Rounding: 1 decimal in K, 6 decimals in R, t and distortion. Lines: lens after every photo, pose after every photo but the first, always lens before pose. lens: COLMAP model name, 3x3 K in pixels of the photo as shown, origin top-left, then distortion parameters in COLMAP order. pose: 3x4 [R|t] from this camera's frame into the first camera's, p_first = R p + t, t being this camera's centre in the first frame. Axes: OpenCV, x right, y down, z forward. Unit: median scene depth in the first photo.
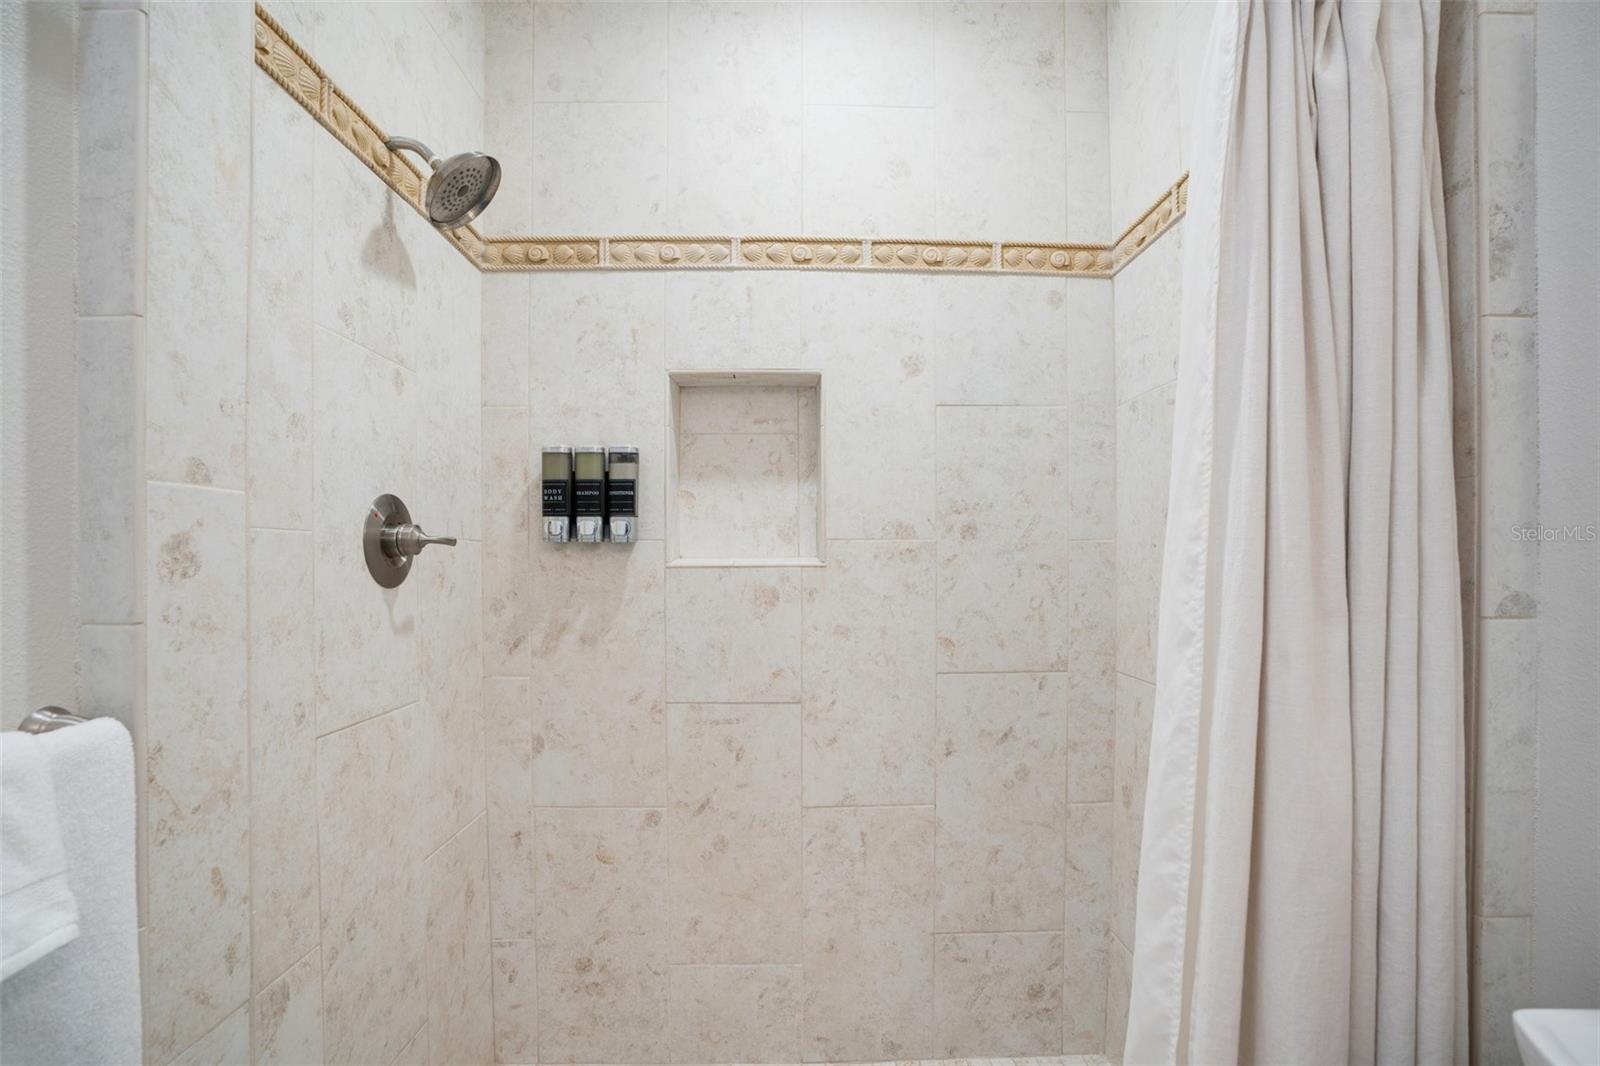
lens RADIAL K [[750.7, 0, 808.4], [0, 750.7, 566.5], [0, 0, 1]] dist [-0.069233, 0.024260]
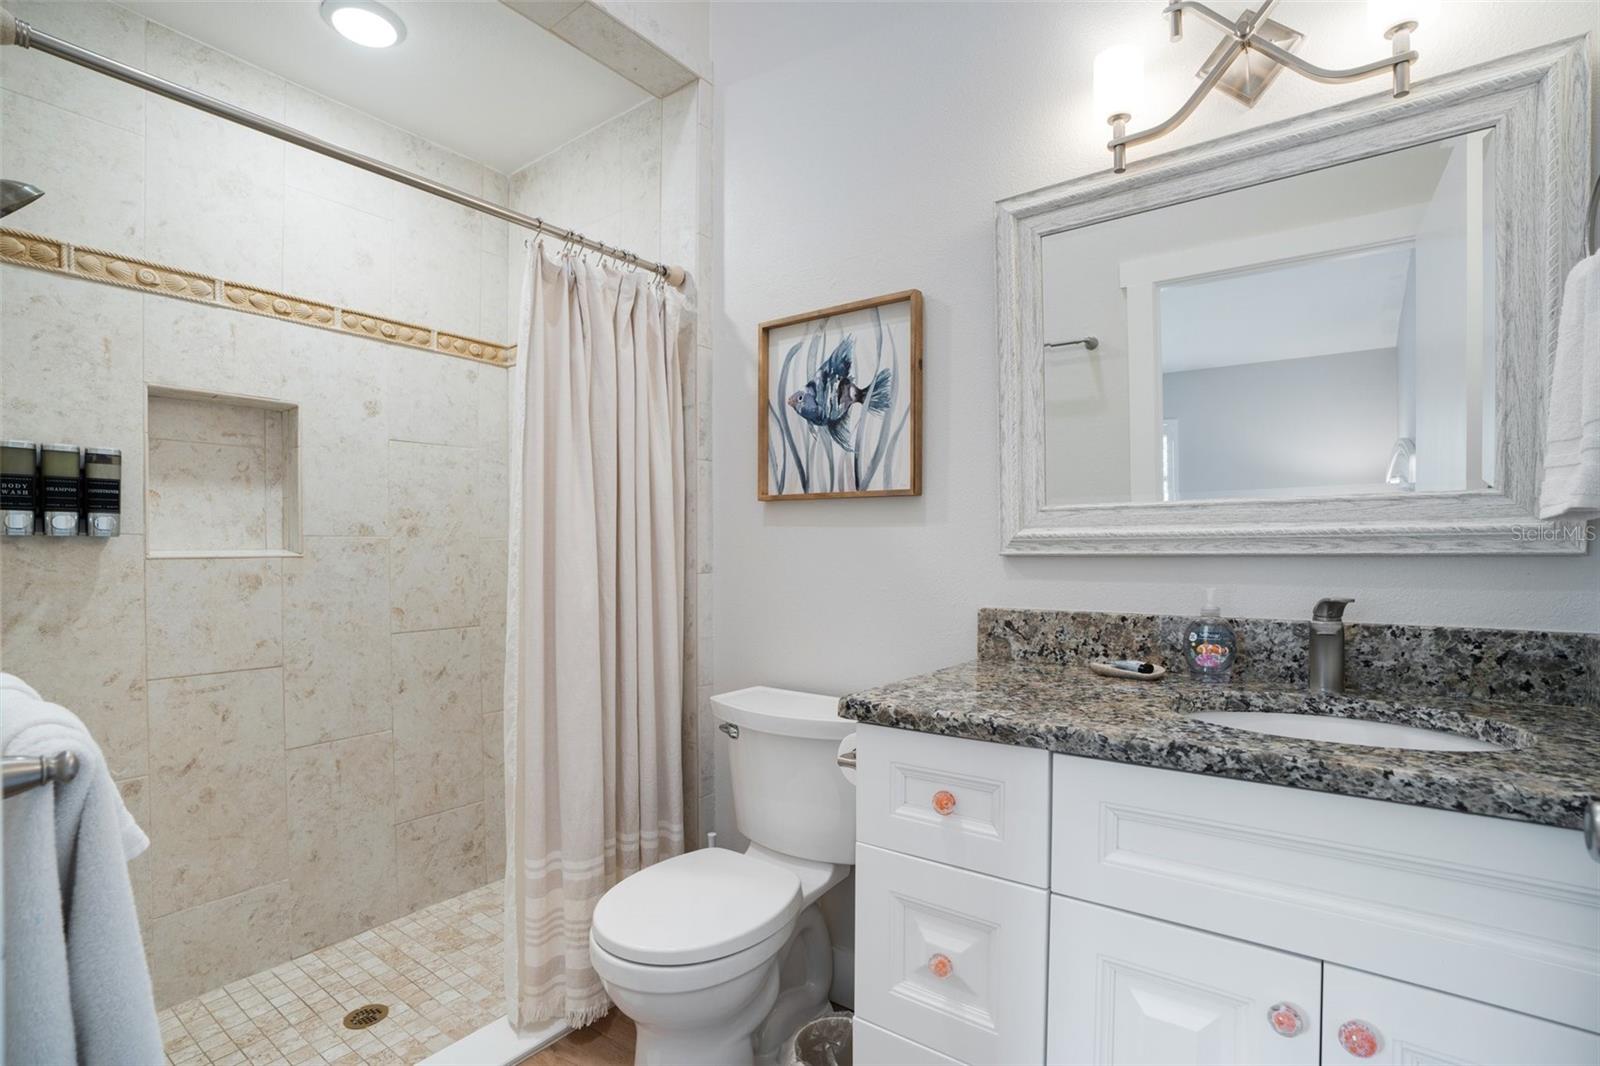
lens RADIAL K [[750.7, 0, 808.4], [0, 750.7, 566.5], [0, 0, 1]] dist [-0.069233, 0.024260]
pose [[0.604494, -0.017319, 0.796421, -0.445379], [0.010023, 0.999850, 0.014135, 0.007041], [-0.796547, -0.000562, 0.604577, -0.436512]]
